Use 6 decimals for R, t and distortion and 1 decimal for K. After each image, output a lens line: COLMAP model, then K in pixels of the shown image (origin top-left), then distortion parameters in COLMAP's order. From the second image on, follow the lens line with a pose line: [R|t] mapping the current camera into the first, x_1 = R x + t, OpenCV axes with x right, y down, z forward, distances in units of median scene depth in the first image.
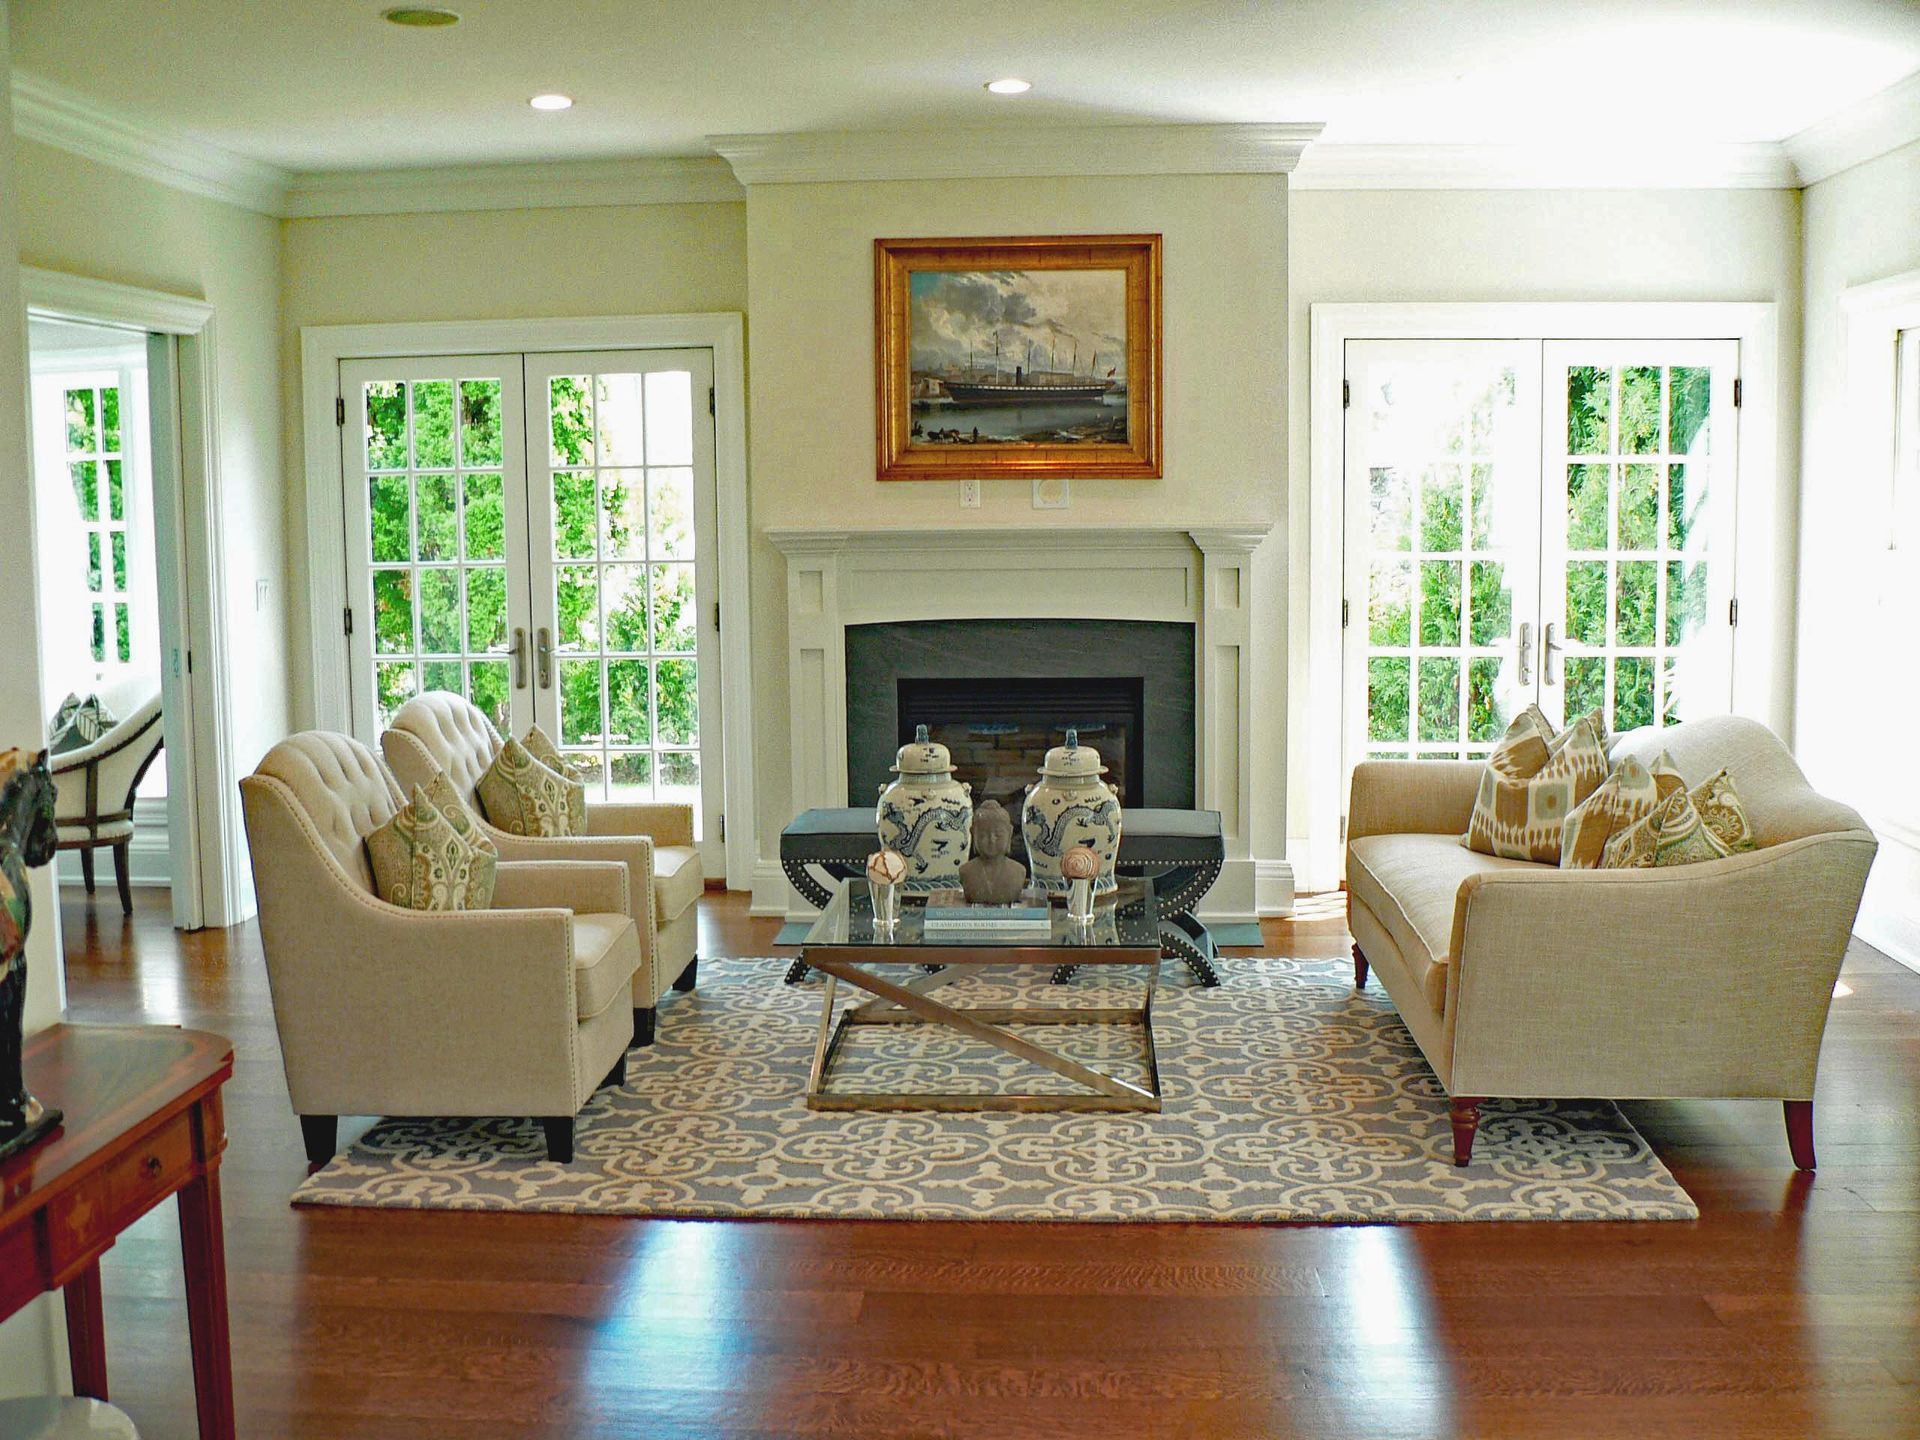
lens RADIAL K [[2129.8, 0, 957.7], [0, 2129.8, 719.1], [0, 0, 1]] dist [-0.120998, 0.000000]
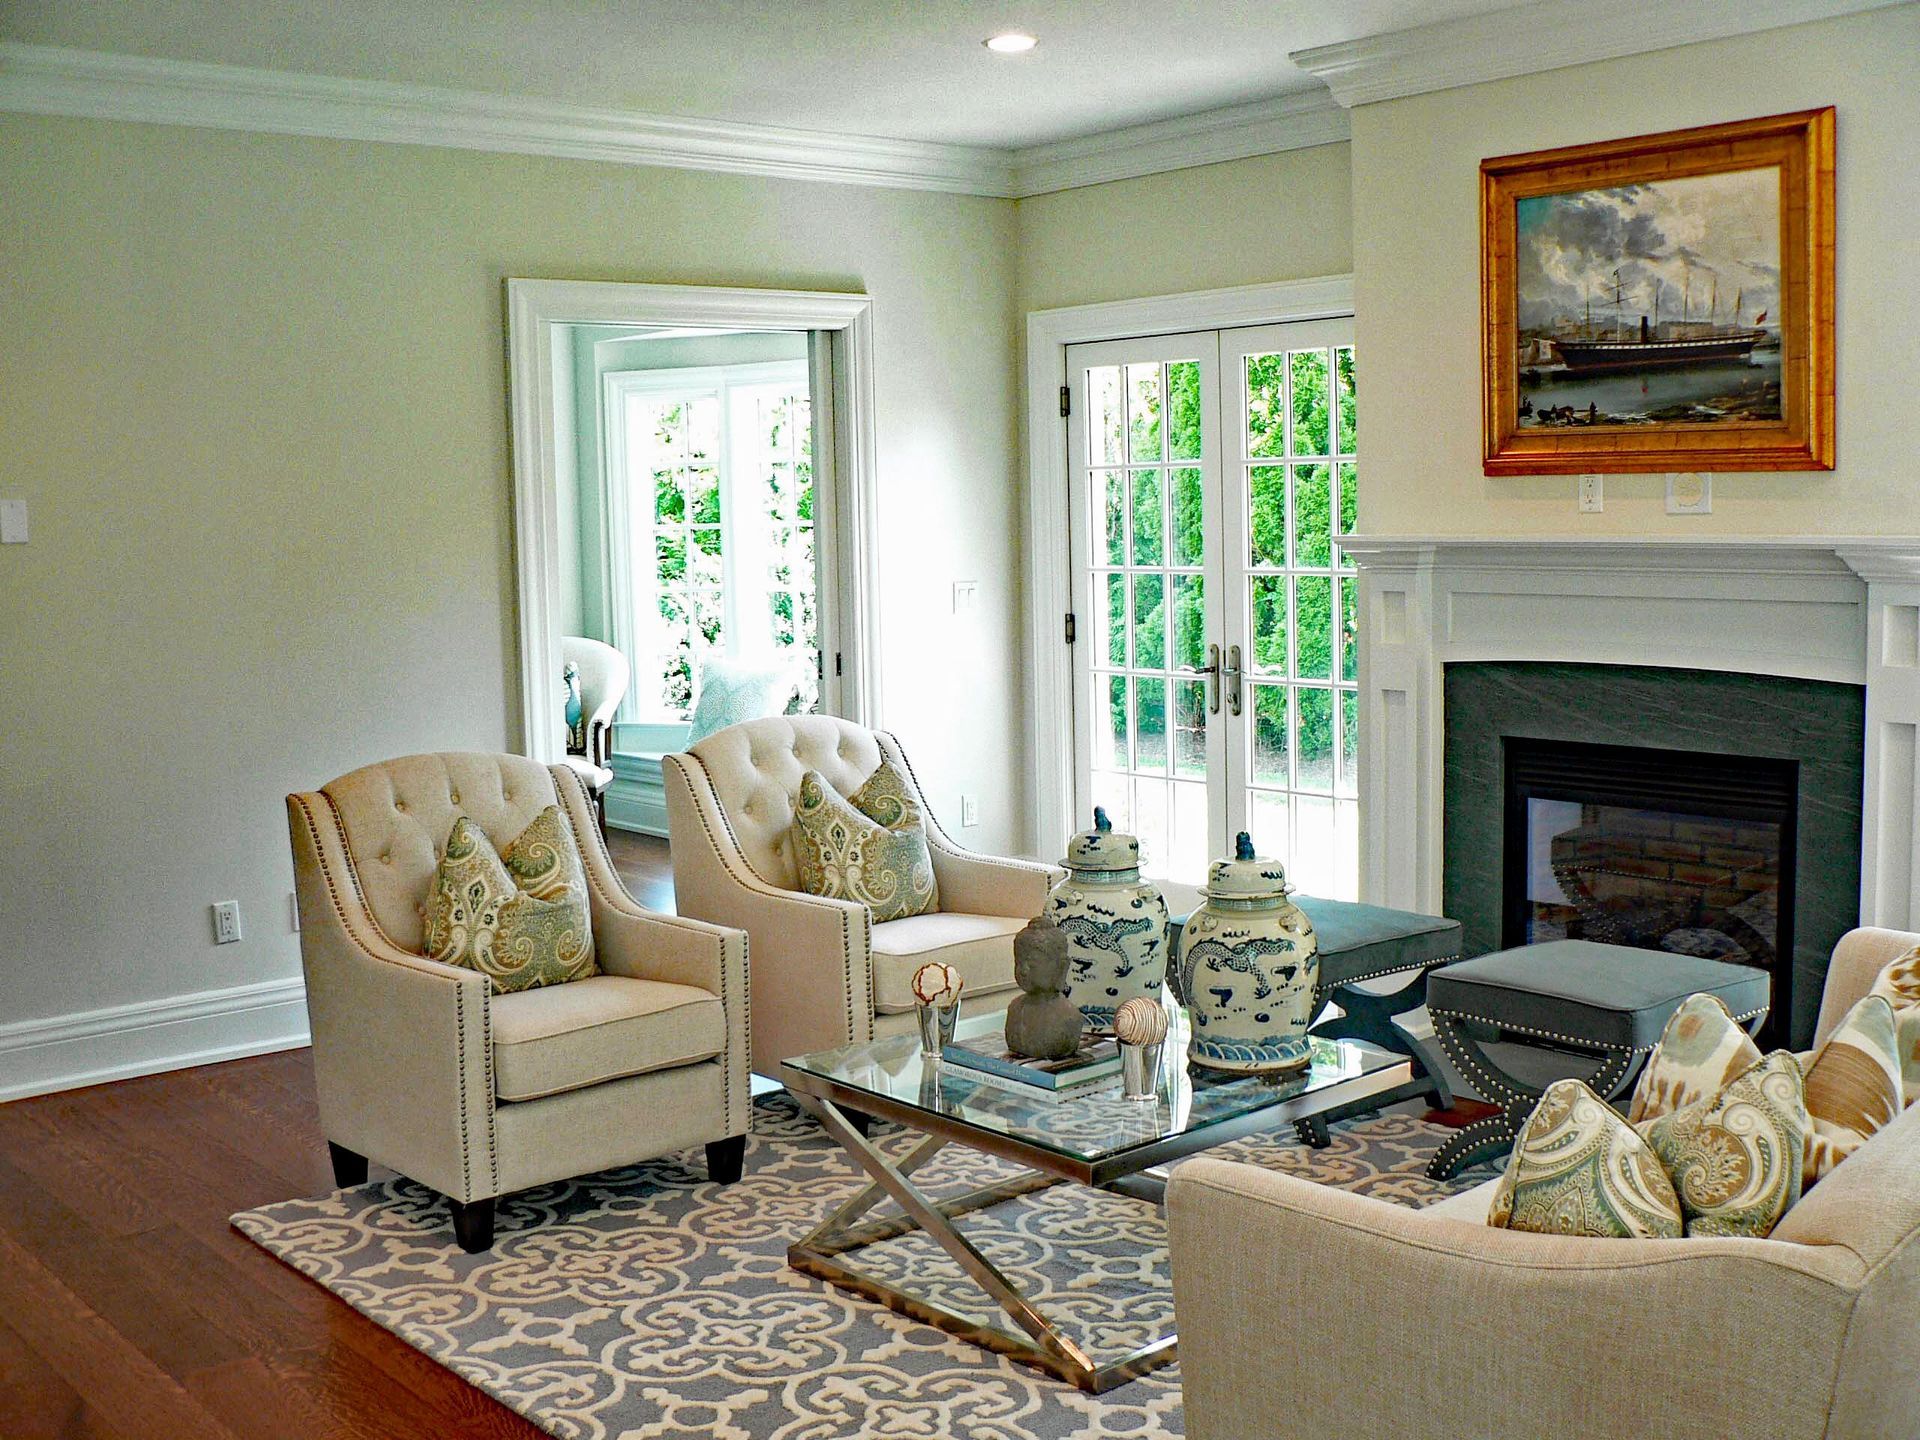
lens RADIAL K [[2129.8, 0, 961.9], [0, 2129.8, 725.3], [0, 0, 1]] dist [-0.120998, 0.000000]
pose [[0.694921, 0.071756, -0.715497, 0.386563], [-0.062265, 0.997276, 0.039541, -0.041623], [0.716385, 0.017072, 0.697496, 0.342654]]
